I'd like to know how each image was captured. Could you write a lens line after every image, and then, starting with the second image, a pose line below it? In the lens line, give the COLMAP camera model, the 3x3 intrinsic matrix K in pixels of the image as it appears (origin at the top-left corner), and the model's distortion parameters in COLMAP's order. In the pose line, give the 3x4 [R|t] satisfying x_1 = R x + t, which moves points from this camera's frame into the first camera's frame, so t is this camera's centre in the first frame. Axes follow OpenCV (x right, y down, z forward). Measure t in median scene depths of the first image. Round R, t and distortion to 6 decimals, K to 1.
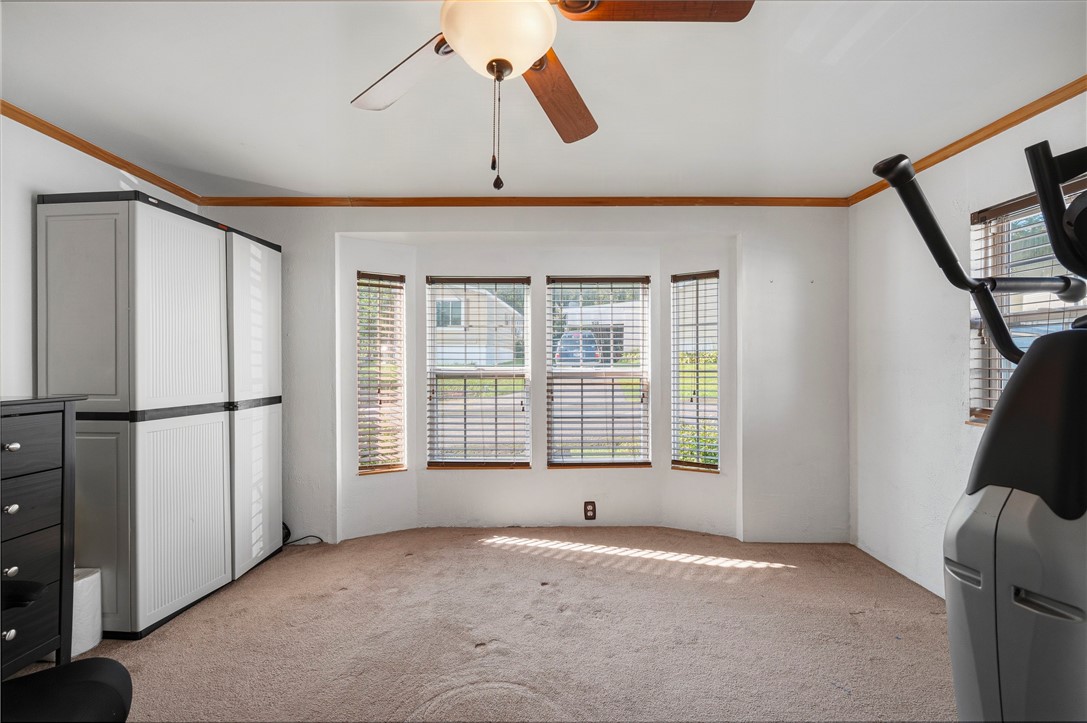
lens RADIAL K [[451.1, 0, 544.0], [0, 451.1, 359.0], [0, 0, 1]] dist [-0.001010, -0.000033]
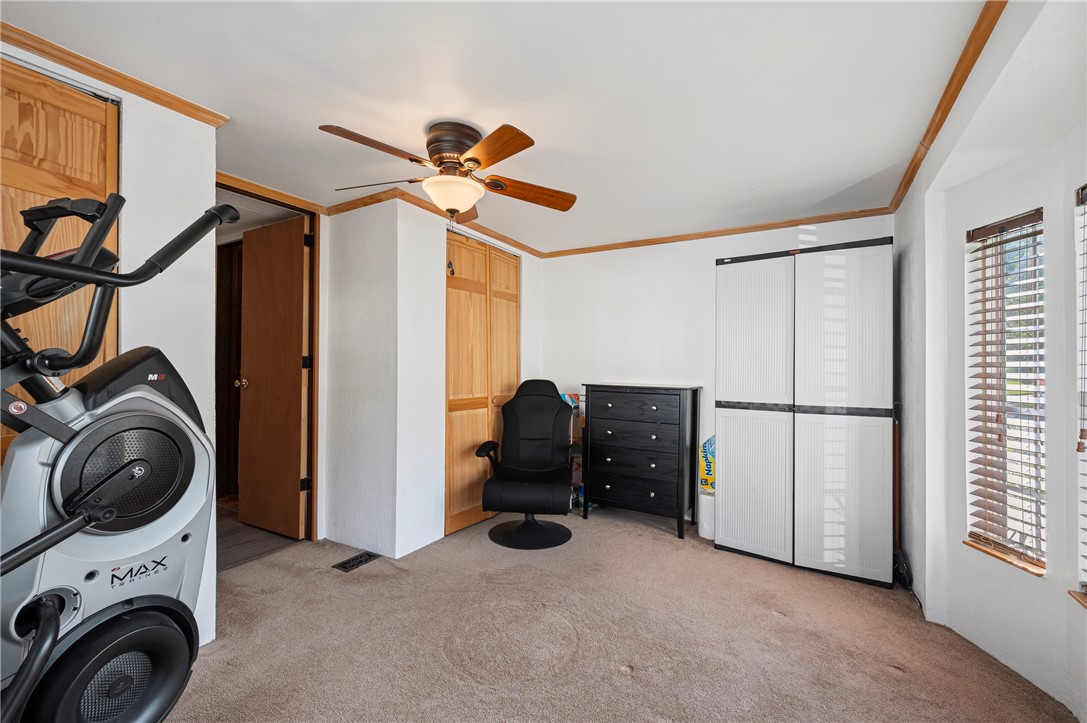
lens RADIAL K [[451.1, 0, 545.4], [0, 451.1, 369.0], [0, 0, 1]] dist [-0.001010, -0.000033]
pose [[-0.505637, -0.007118, -0.862717, 0.542708], [-0.002105, 0.999973, -0.007016, 0.012831], [0.862744, -0.001731, -0.505639, 0.944032]]
